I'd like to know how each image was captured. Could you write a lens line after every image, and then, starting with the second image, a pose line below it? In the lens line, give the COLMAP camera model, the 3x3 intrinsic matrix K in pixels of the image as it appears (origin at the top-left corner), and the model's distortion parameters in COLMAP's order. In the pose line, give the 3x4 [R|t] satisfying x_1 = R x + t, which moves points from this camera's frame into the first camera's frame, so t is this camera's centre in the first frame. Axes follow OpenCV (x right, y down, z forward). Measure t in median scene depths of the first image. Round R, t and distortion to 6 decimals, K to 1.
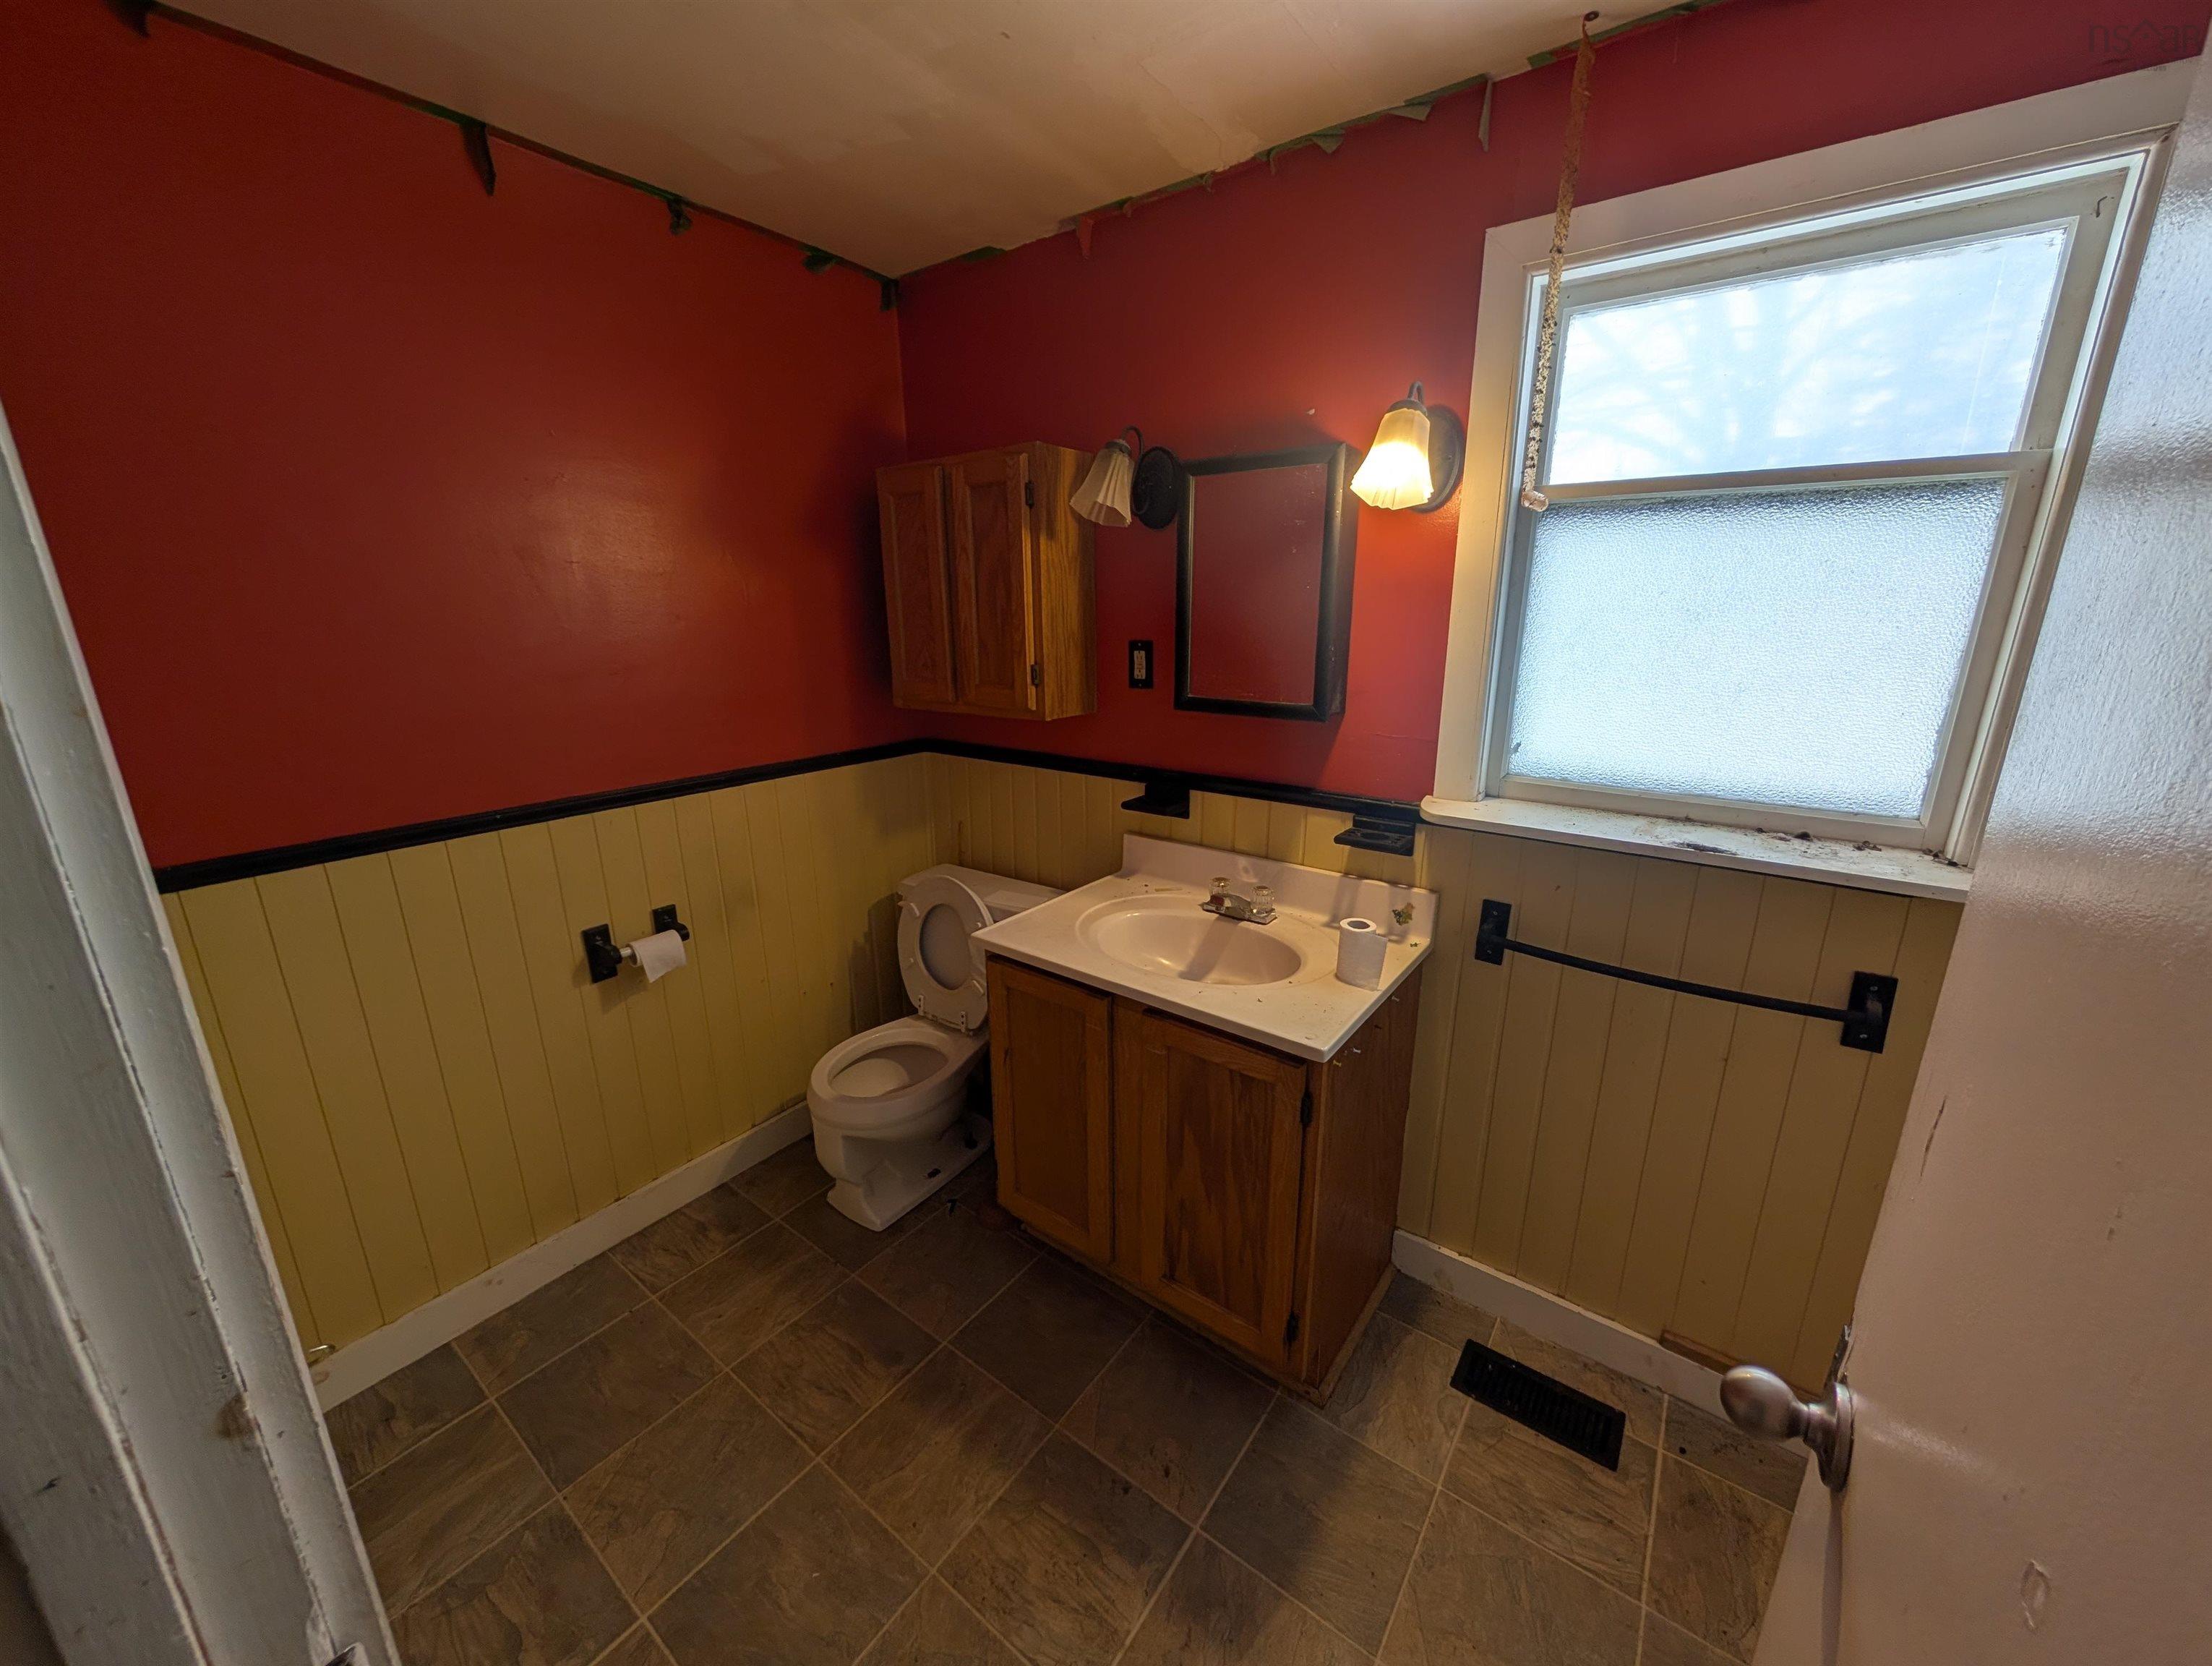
lens RADIAL K [[836.3, 0, 1112.2], [0, 836.3, 829.4], [0, 0, 1]] dist [-0.003457, -0.000129]
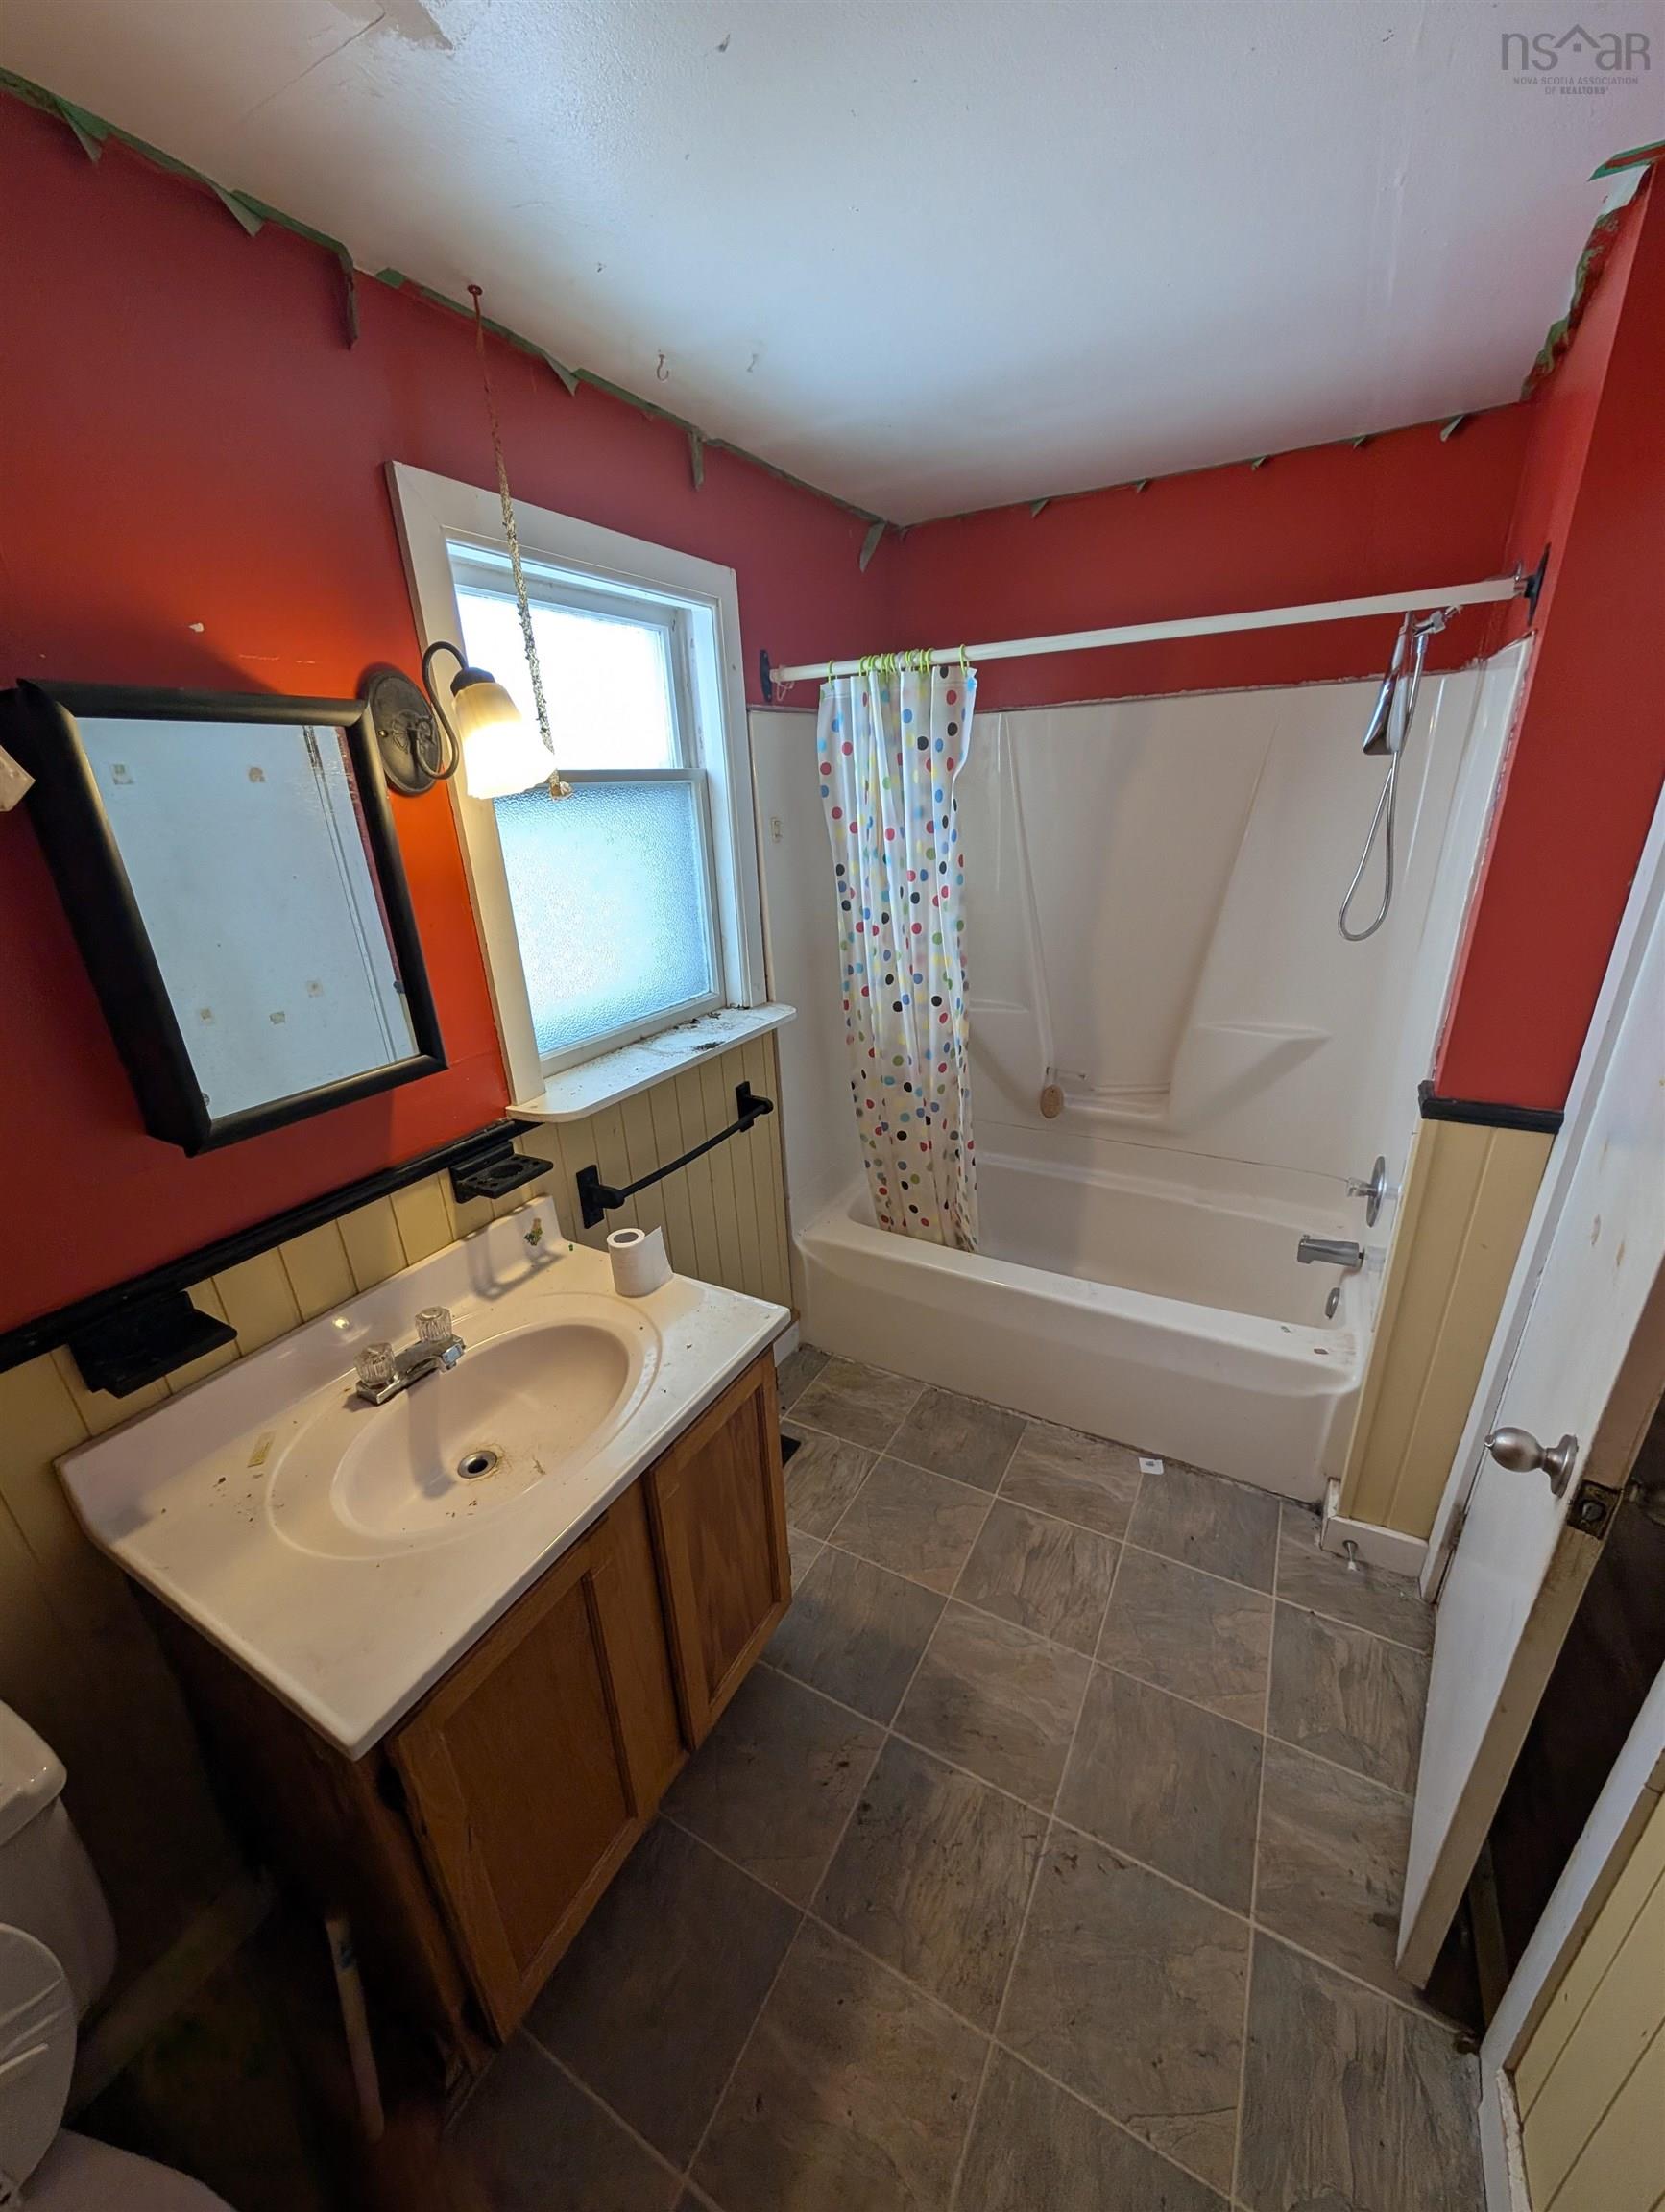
lens RADIAL K [[836.3, 0, 835.9], [0, 836.3, 1109.1], [0, 0, 1]] dist [-0.003457, -0.000129]
pose [[-0.138384, -0.354908, 0.924603, -0.590645], [0.293664, 0.876895, 0.380548, -0.320315], [-0.945839, 0.324185, -0.017125, 0.767845]]
